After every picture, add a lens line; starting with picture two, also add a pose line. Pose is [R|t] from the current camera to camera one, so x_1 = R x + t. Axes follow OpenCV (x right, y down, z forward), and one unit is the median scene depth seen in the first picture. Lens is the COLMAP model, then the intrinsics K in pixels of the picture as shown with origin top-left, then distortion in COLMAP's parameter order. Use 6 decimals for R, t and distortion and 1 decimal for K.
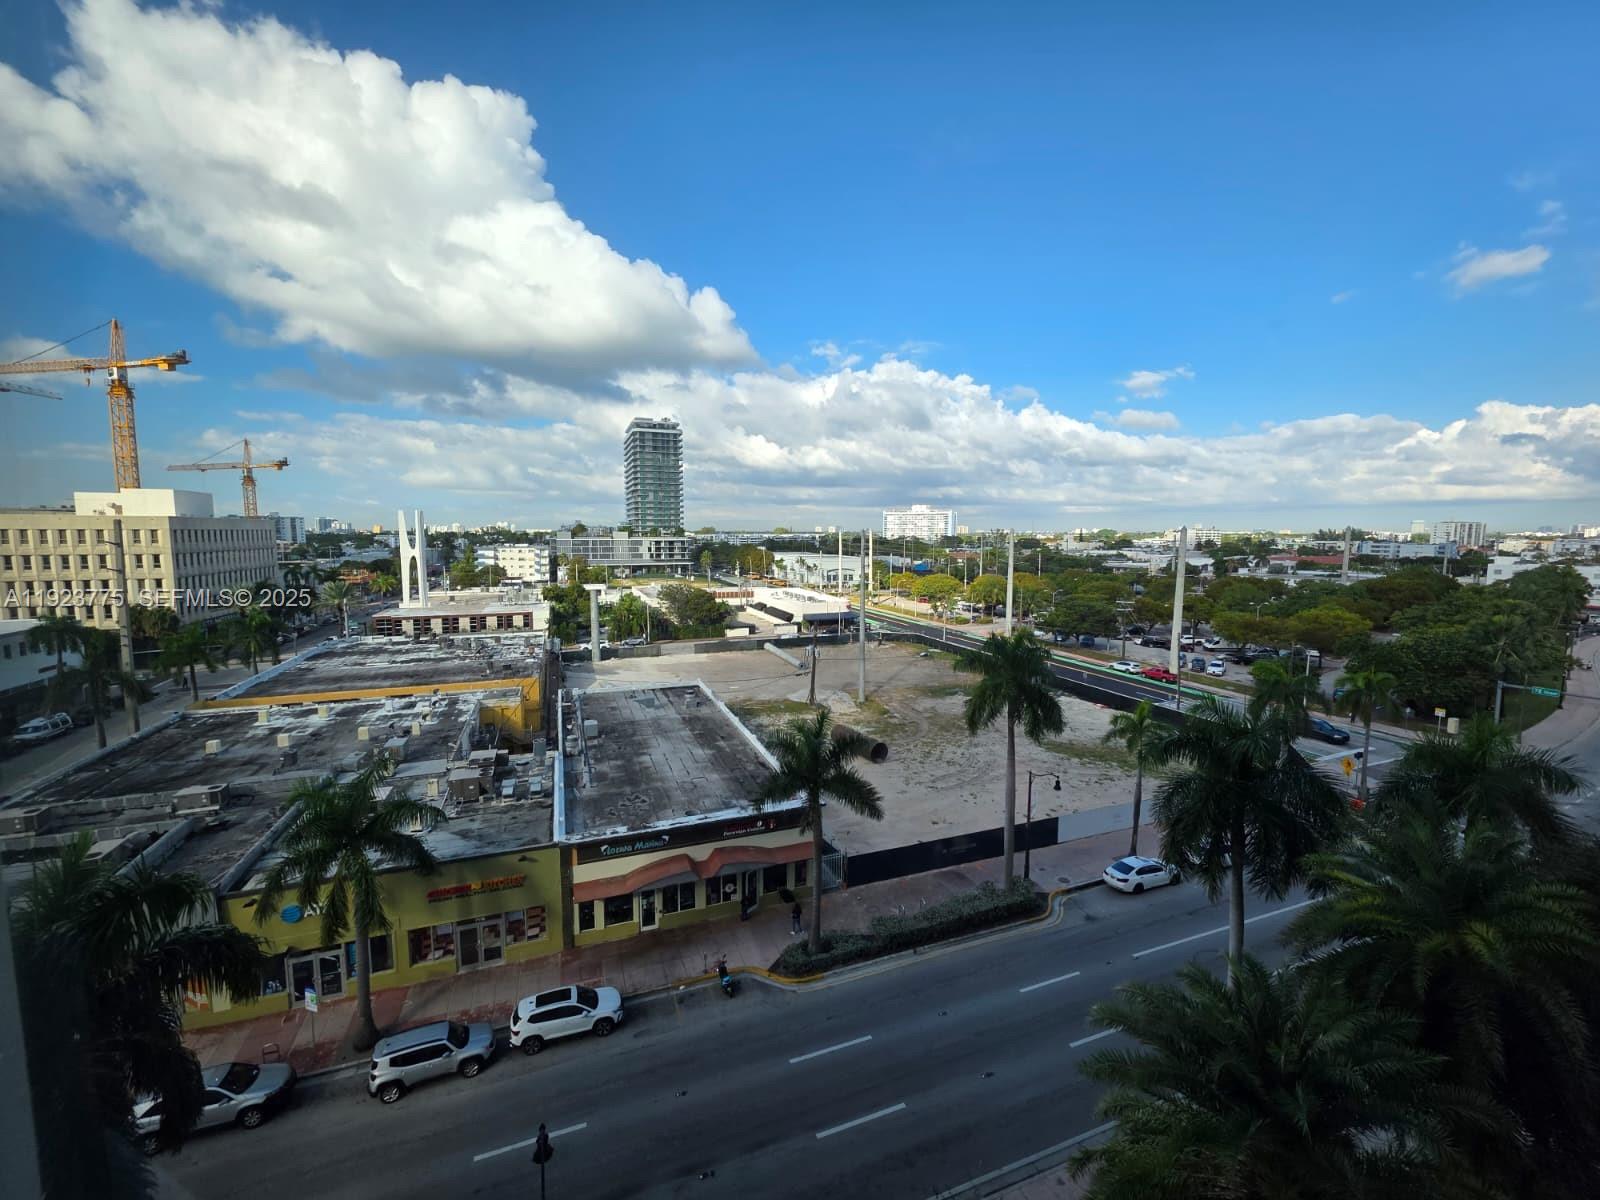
lens RADIAL K [[637.4, 0, 798.4], [0, 637.4, 594.4], [0, 0, 1]] dist [-0.002448, 0.000291]
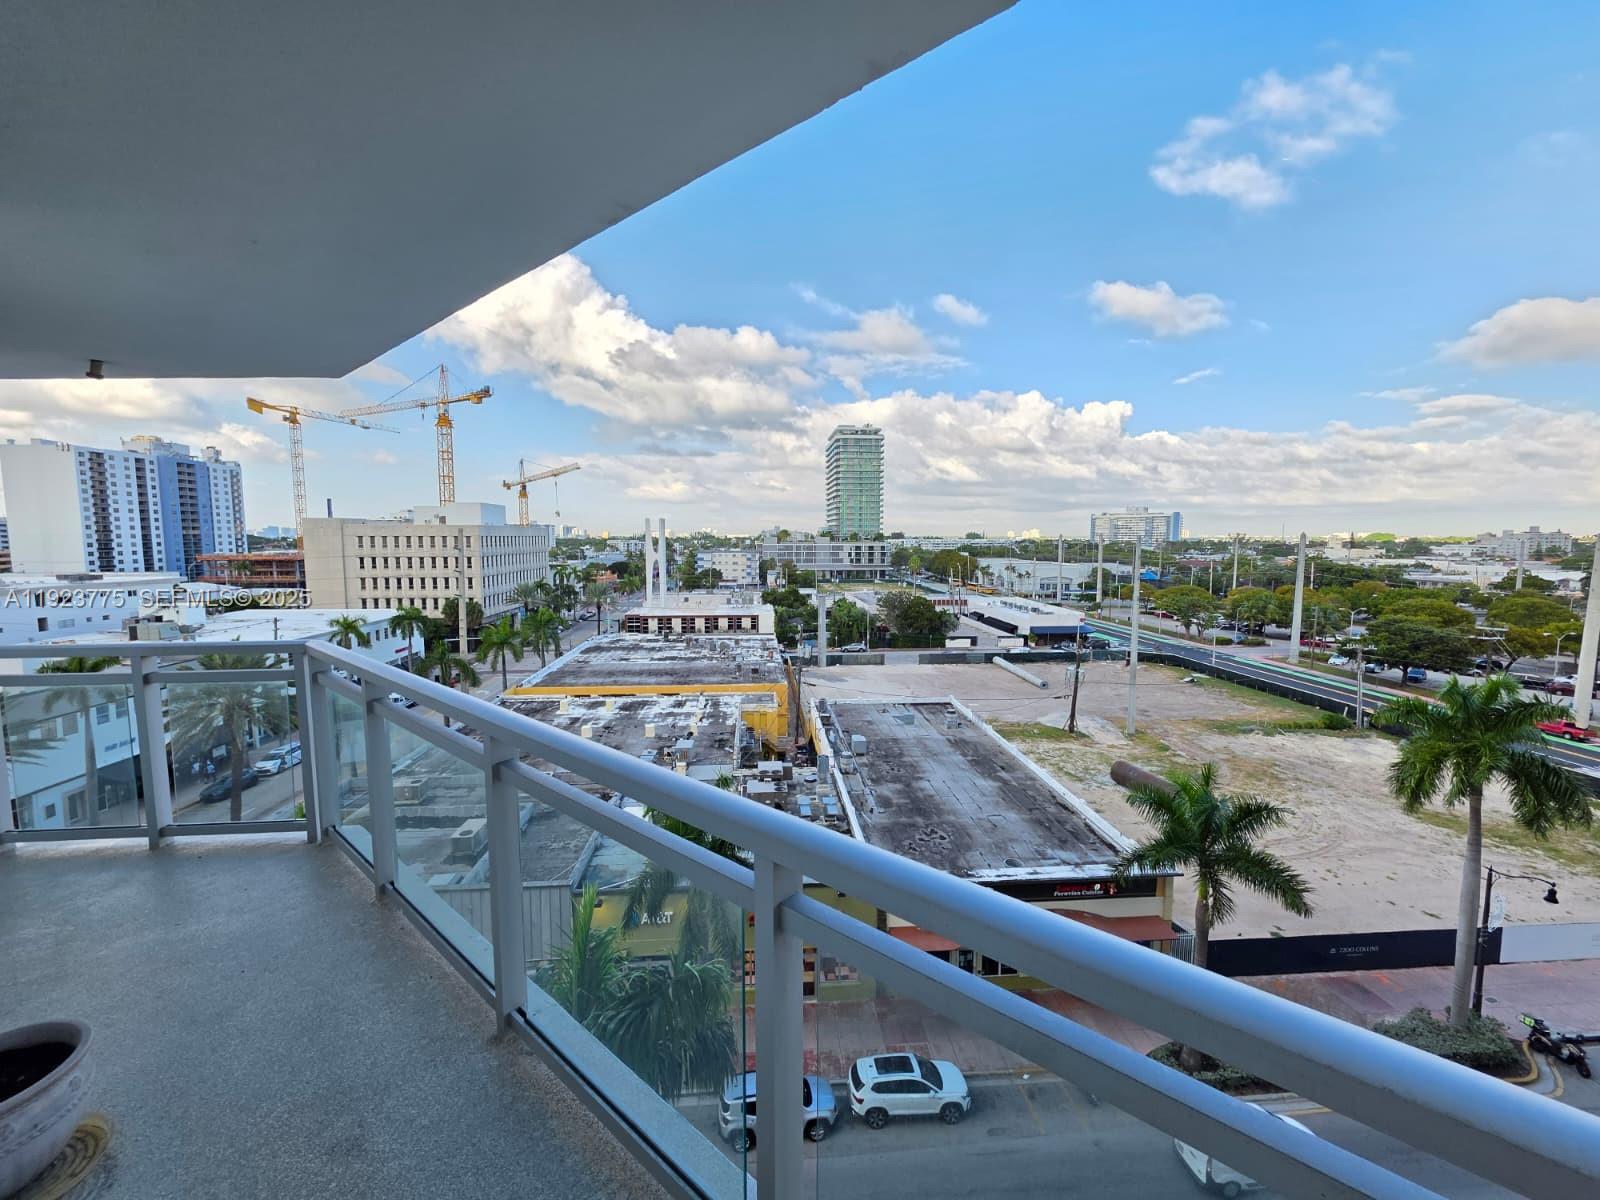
lens RADIAL K [[639.3, 0, 798.6], [0, 639.3, 592.8], [0, 0, 1]] dist [-0.001031, 0.000007]
pose [[0.958542, 0.023677, -0.283965, -0.086240], [-0.026624, 0.999624, -0.006520, -0.004657], [0.283704, 0.013810, 0.958813, 0.031521]]
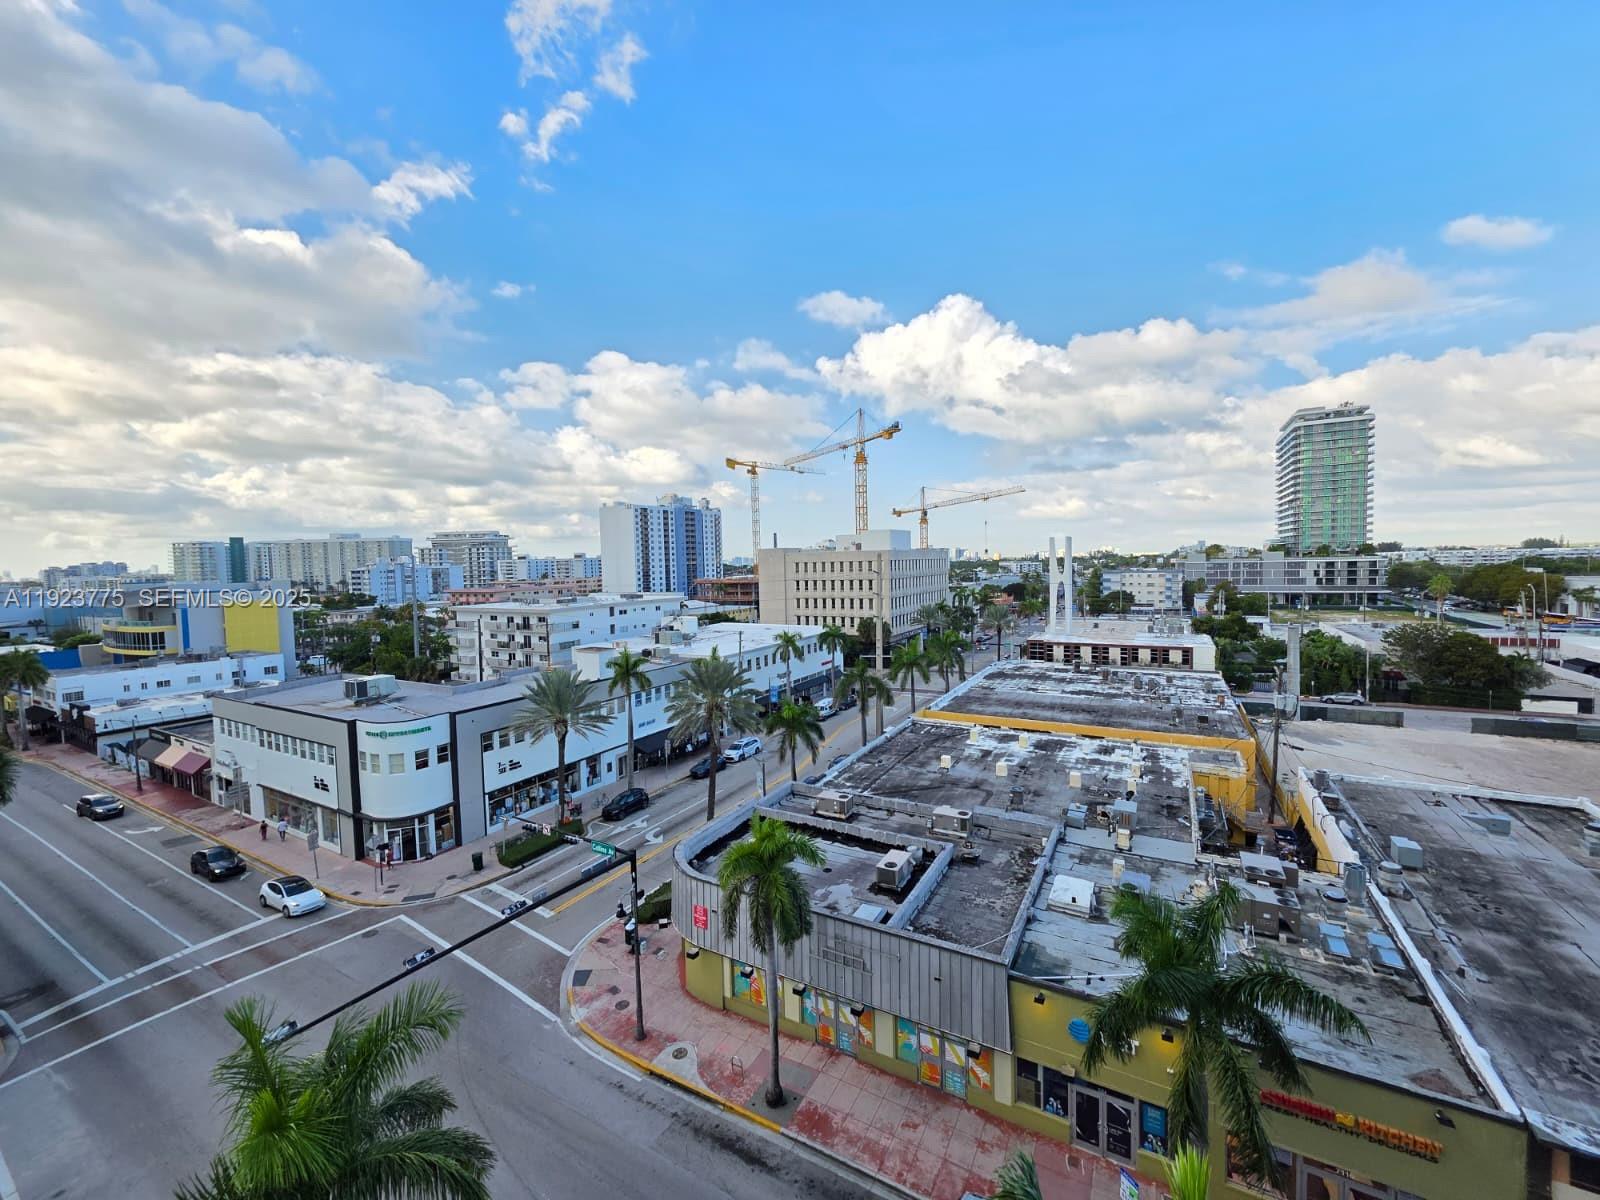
lens RADIAL K [[637.4, 0, 798.4], [0, 637.4, 594.4], [0, 0, 1]] dist [-0.002448, 0.000291]
pose [[0.635896, 0.020009, -0.771515, -0.133281], [-0.049234, 0.998679, -0.014679, -0.006864], [0.770203, 0.047319, 0.636042, 0.059596]]
